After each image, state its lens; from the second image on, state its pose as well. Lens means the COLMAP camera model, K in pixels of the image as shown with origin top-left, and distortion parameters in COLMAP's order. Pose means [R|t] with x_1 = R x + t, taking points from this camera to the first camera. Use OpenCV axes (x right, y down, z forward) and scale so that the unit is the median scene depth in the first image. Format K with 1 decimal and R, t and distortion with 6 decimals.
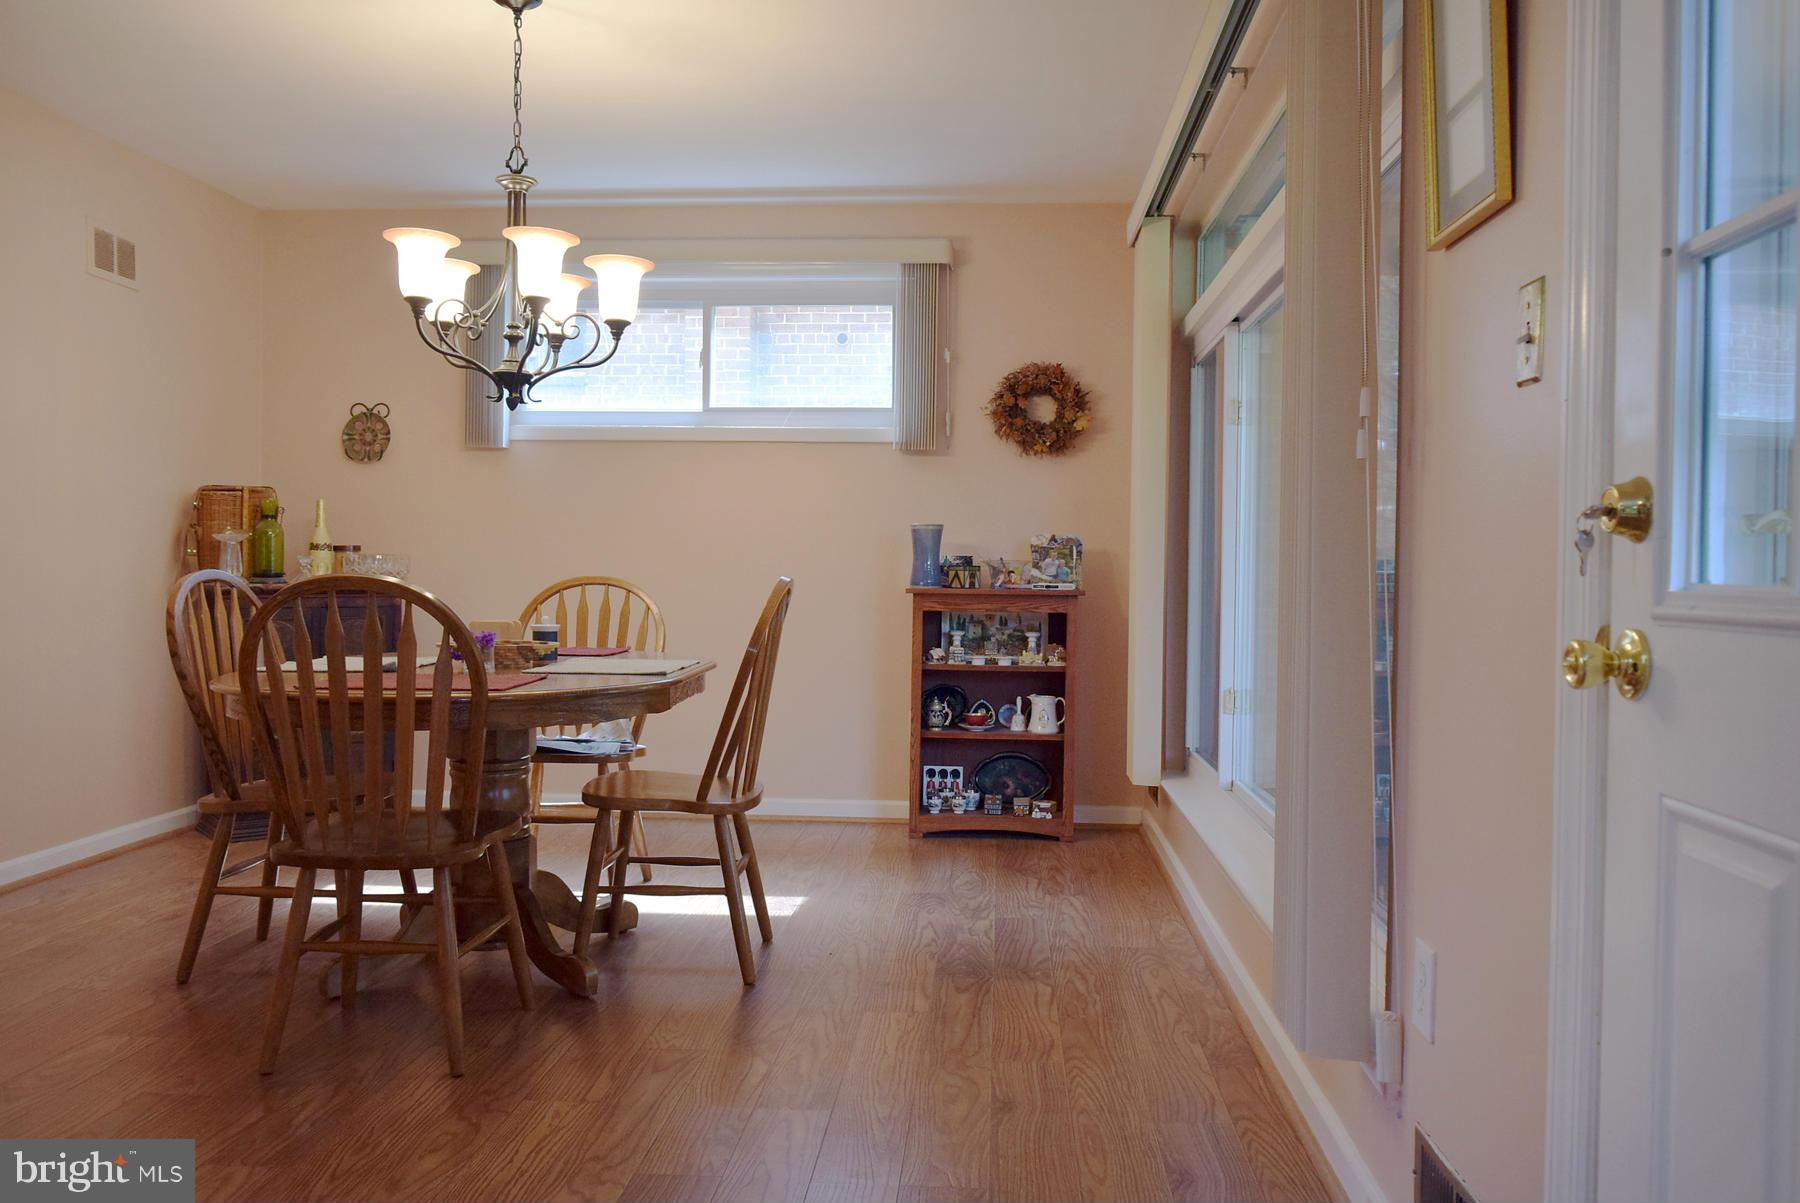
lens RADIAL K [[1402.1, 0, 903.9], [0, 1402.1, 602.2], [0, 0, 1]] dist [-0.008292, -0.006616]
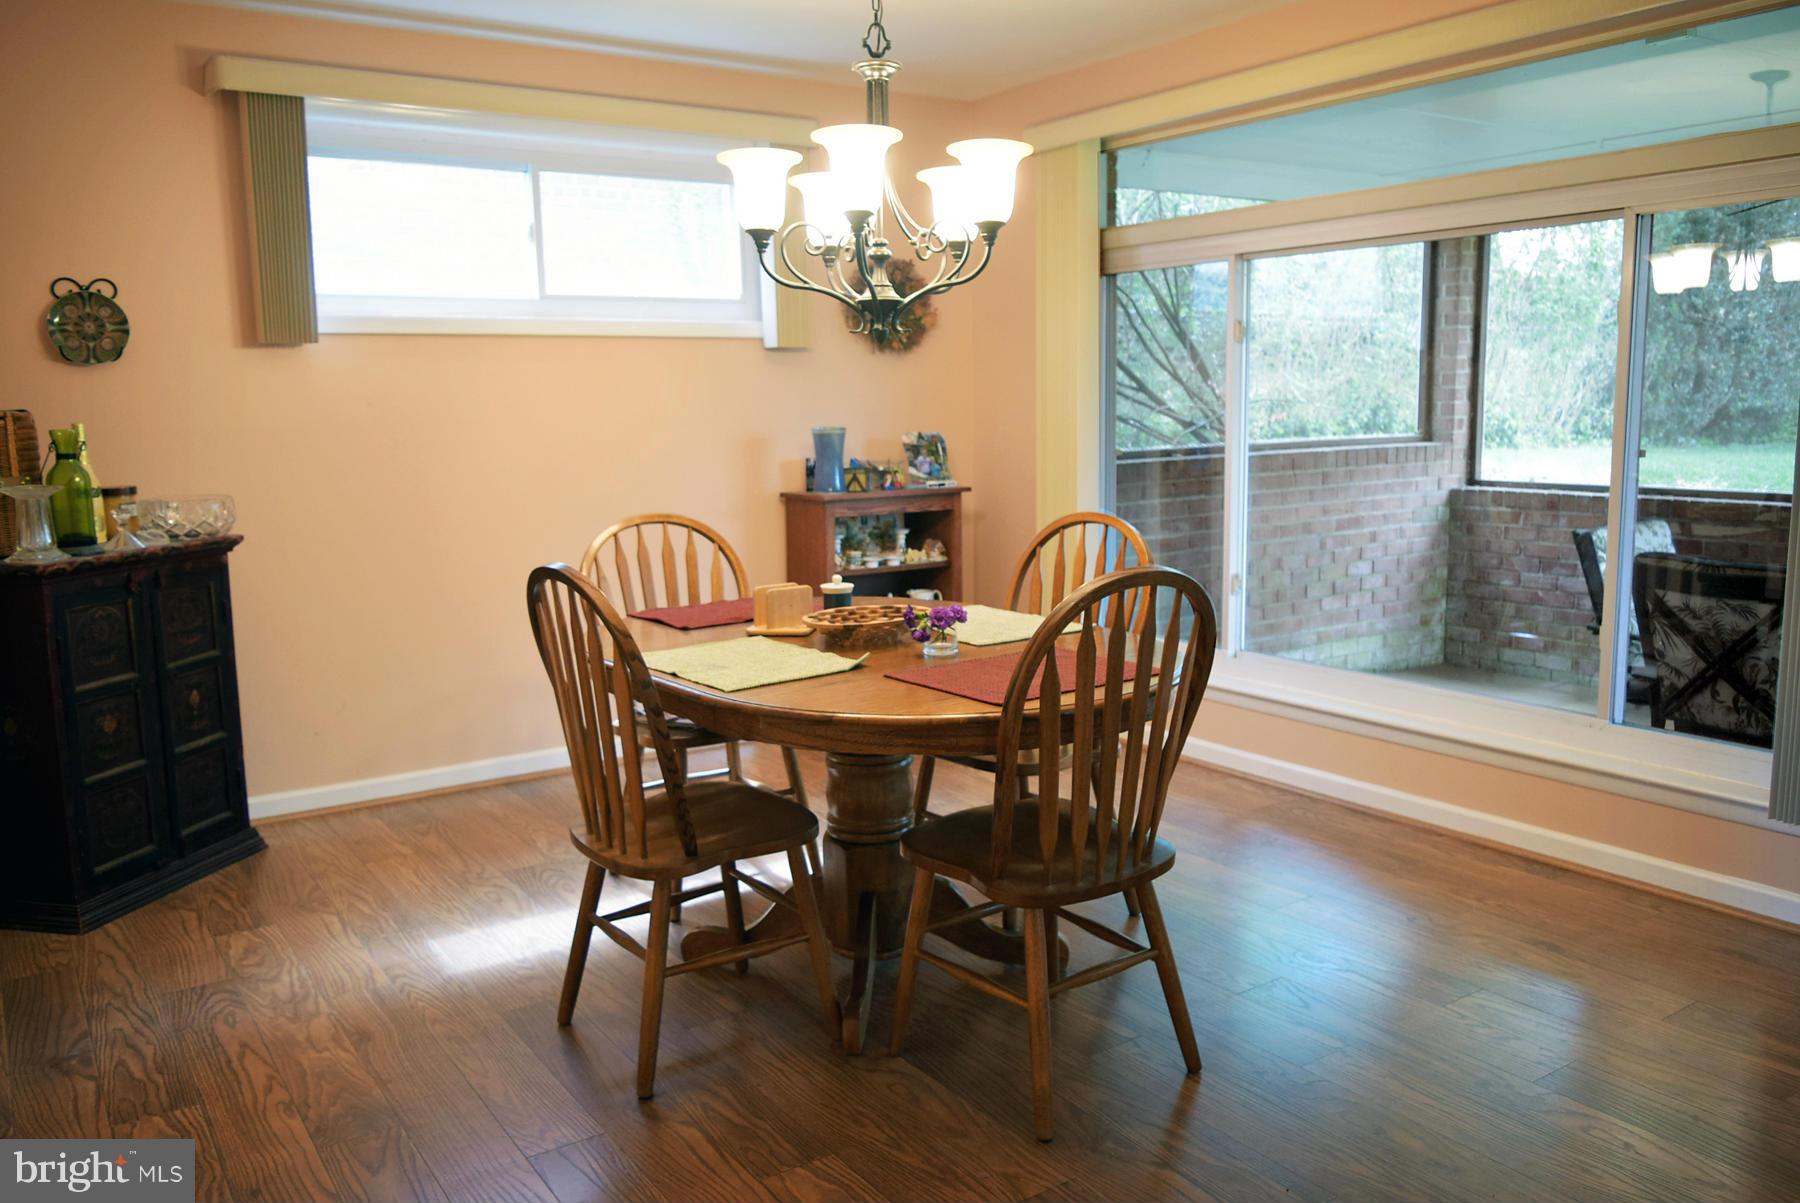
lens RADIAL K [[1402.1, 0, 906.0], [0, 1402.1, 599.9], [0, 0, 1]] dist [-0.008292, -0.006616]
pose [[0.783126, -0.113741, 0.611373, -0.536560], [0.041211, 0.990462, 0.131479, -0.061939], [-0.620496, -0.077769, 0.780344, 0.204540]]
